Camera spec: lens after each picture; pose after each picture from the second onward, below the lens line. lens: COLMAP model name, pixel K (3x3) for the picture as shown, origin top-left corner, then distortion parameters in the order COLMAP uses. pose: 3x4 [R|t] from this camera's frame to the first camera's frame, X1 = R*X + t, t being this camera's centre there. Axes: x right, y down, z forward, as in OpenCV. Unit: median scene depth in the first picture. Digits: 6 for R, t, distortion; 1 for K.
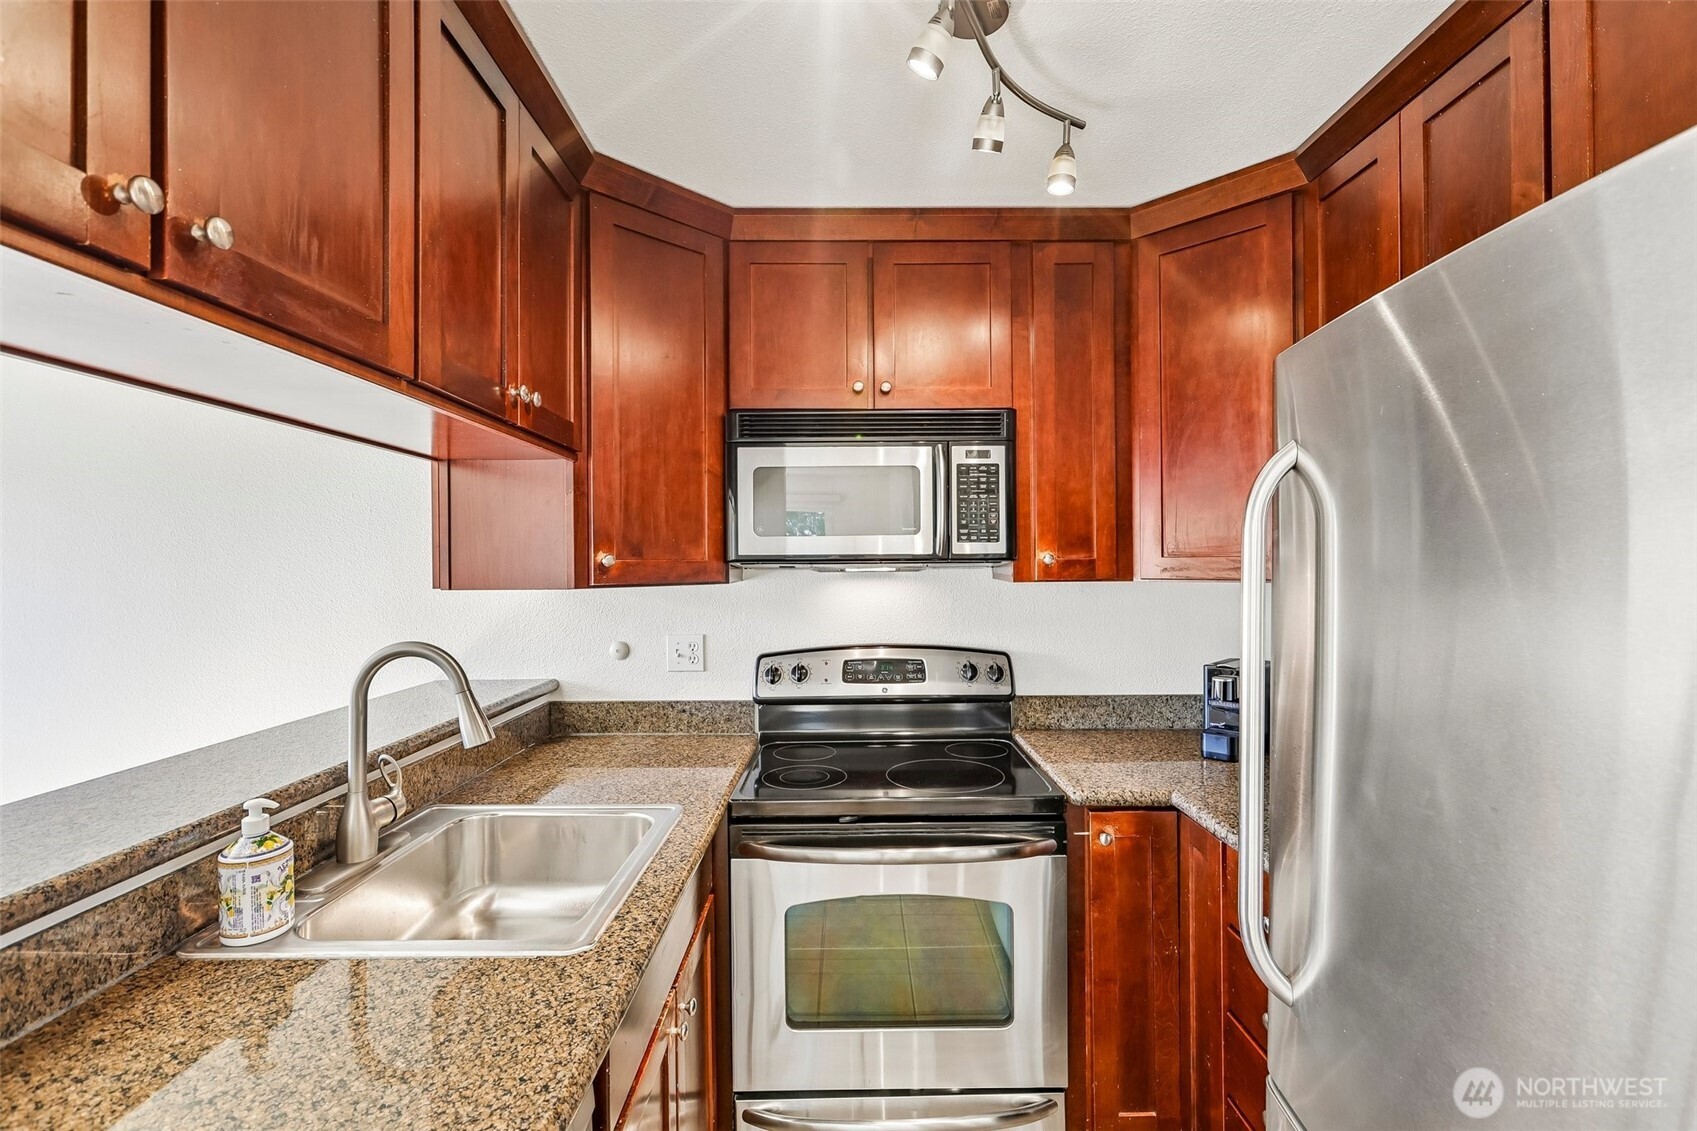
lens RADIAL K [[774.1, 0, 843.8], [0, 774.1, 551.4], [0, 0, 1]] dist [0.002264, 0.001884]
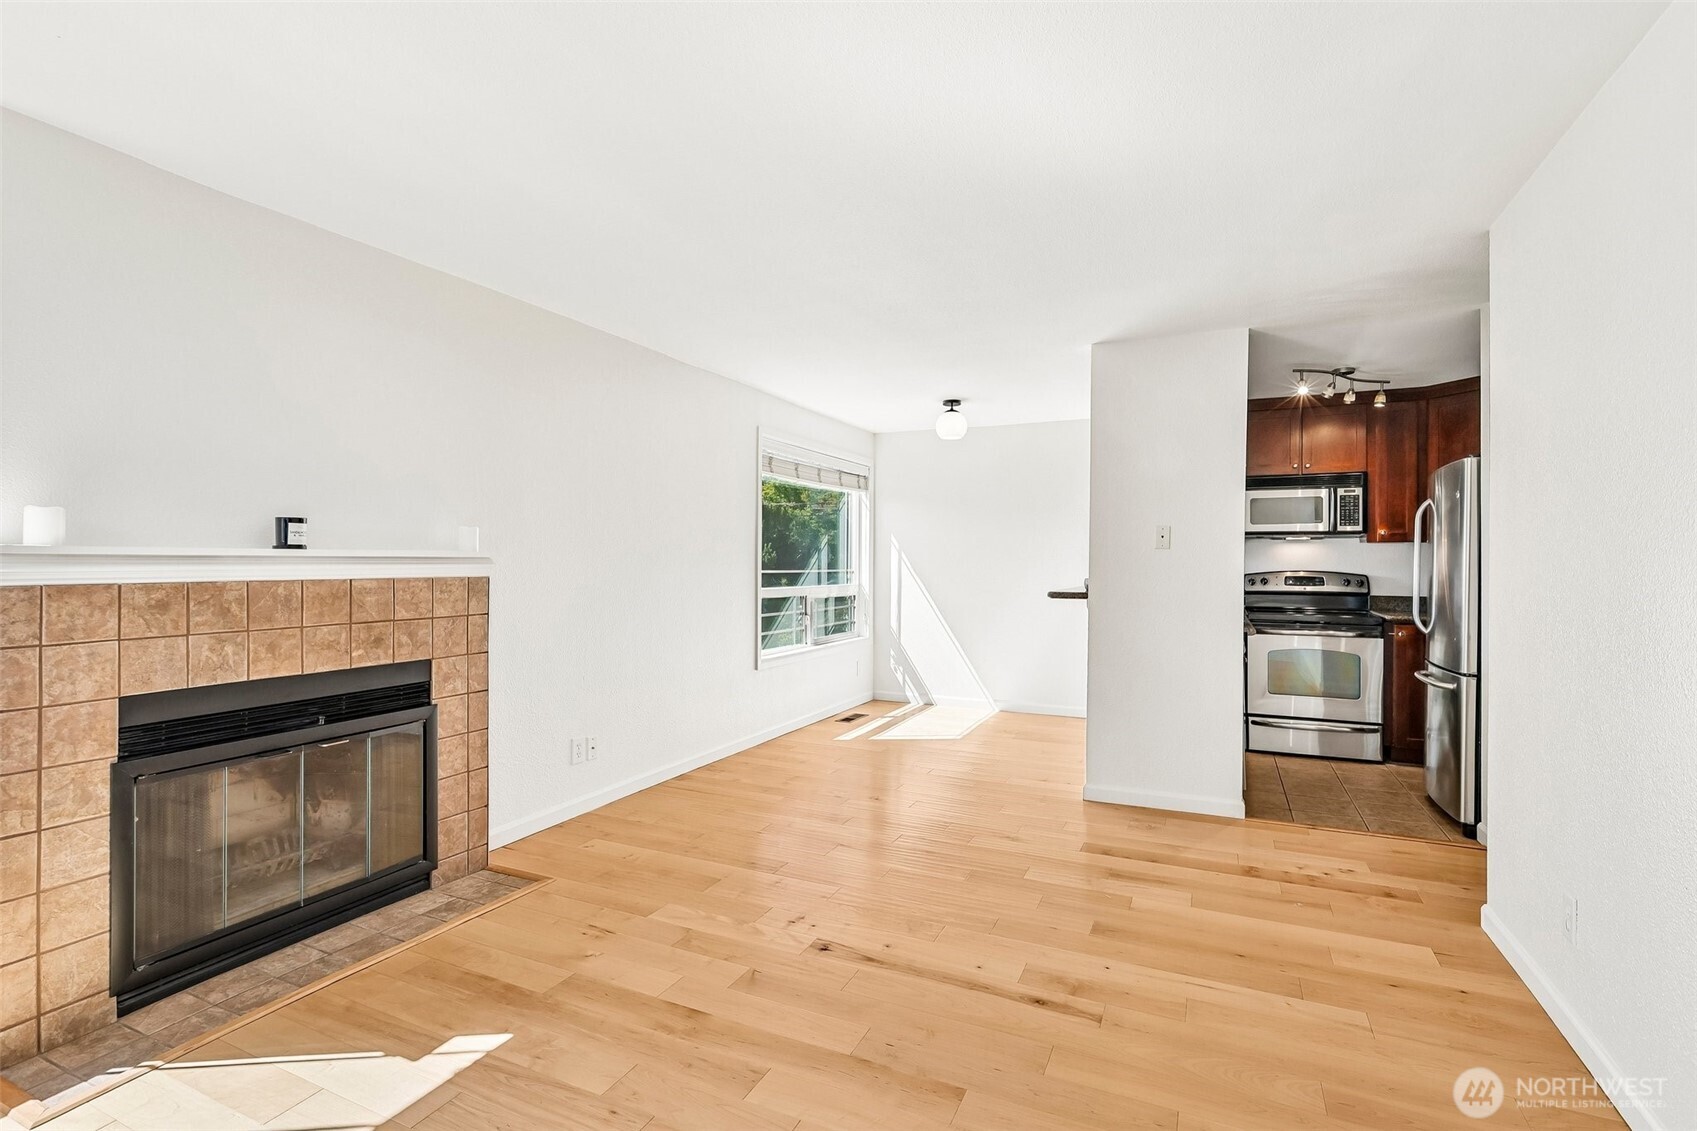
lens RADIAL K [[774.1, 0, 856.8], [0, 774.1, 557.5], [0, 0, 1]] dist [0.002264, 0.001884]
pose [[0.908507, 0.005695, -0.417832, -0.224162], [0.001163, 0.999869, 0.016157, 0.046130], [0.417869, -0.015165, 0.908381, -1.922484]]
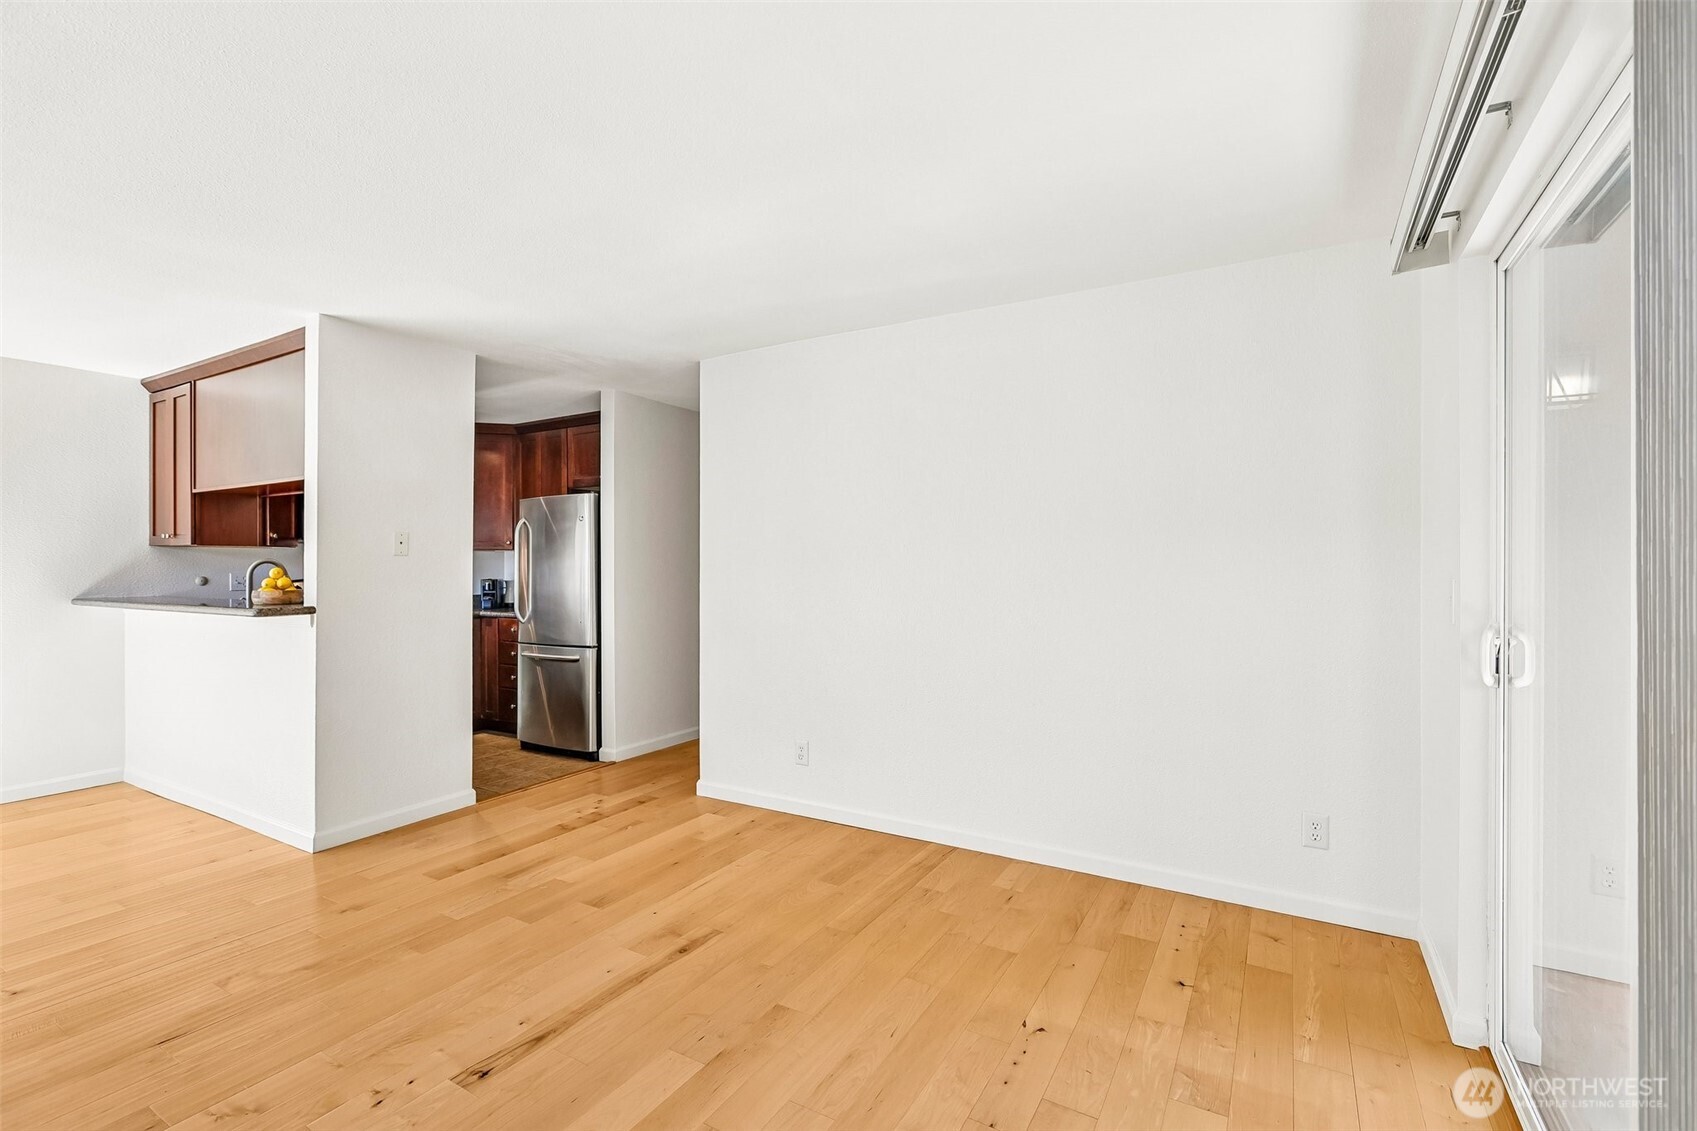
lens RADIAL K [[748.4, 0, 856.6], [0, 748.4, 564.6], [0, 0, 1]] dist [-0.002812, 0.002104]
pose [[0.502975, 0.003989, 0.864292, -1.295630], [-0.019650, 0.999784, 0.006821, 0.044755], [-0.864078, -0.020414, 0.502944, -1.695080]]
